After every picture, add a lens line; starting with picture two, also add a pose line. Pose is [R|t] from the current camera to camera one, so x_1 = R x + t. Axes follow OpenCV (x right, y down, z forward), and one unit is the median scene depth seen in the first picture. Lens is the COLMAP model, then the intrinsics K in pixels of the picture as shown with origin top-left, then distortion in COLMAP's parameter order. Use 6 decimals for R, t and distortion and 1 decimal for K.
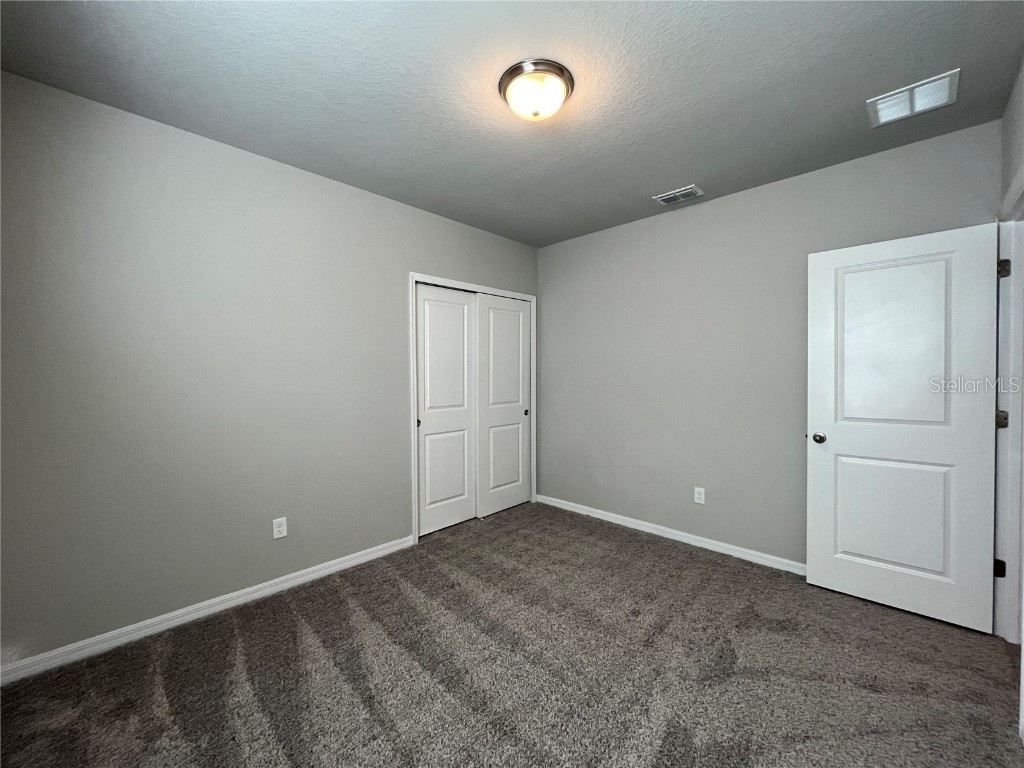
lens RADIAL K [[414.1, 0, 512.9], [0, 414.1, 382.0], [0, 0, 1]] dist [-0.002348, -0.000047]
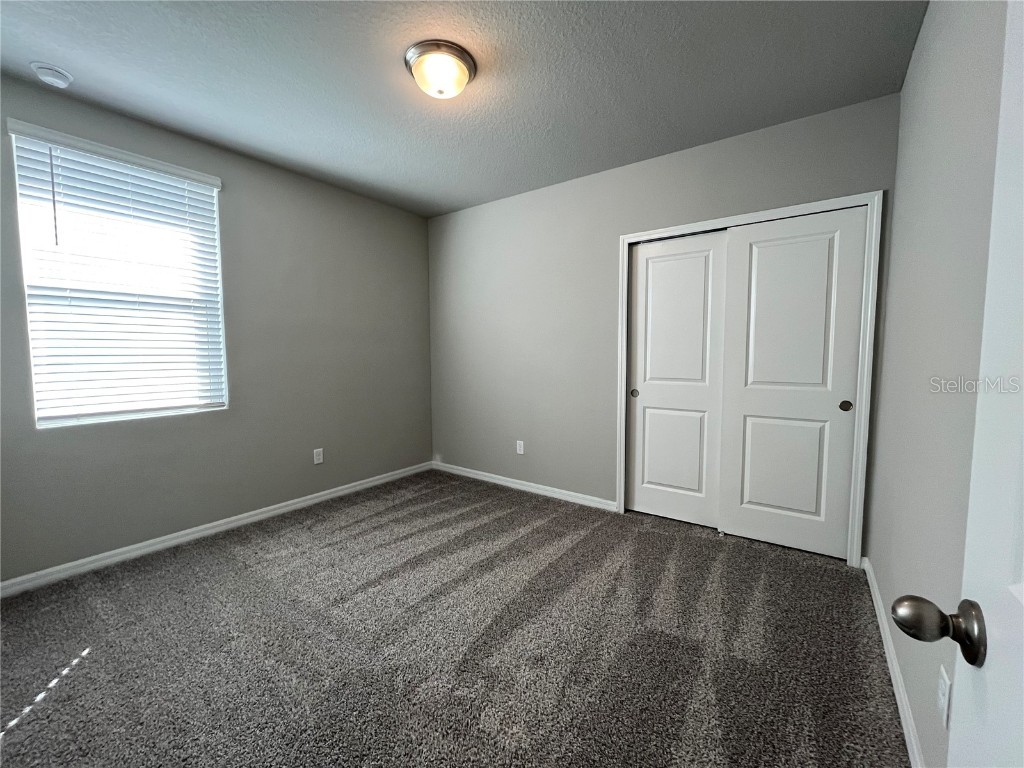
lens RADIAL K [[414.1, 0, 517.2], [0, 414.1, 374.3], [0, 0, 1]] dist [-0.002348, -0.000047]
pose [[0.144745, 0.060754, -0.987602, 0.669228], [-0.014745, 0.998135, 0.059241, 0.004022], [0.989359, 0.005987, 0.145371, 0.591936]]
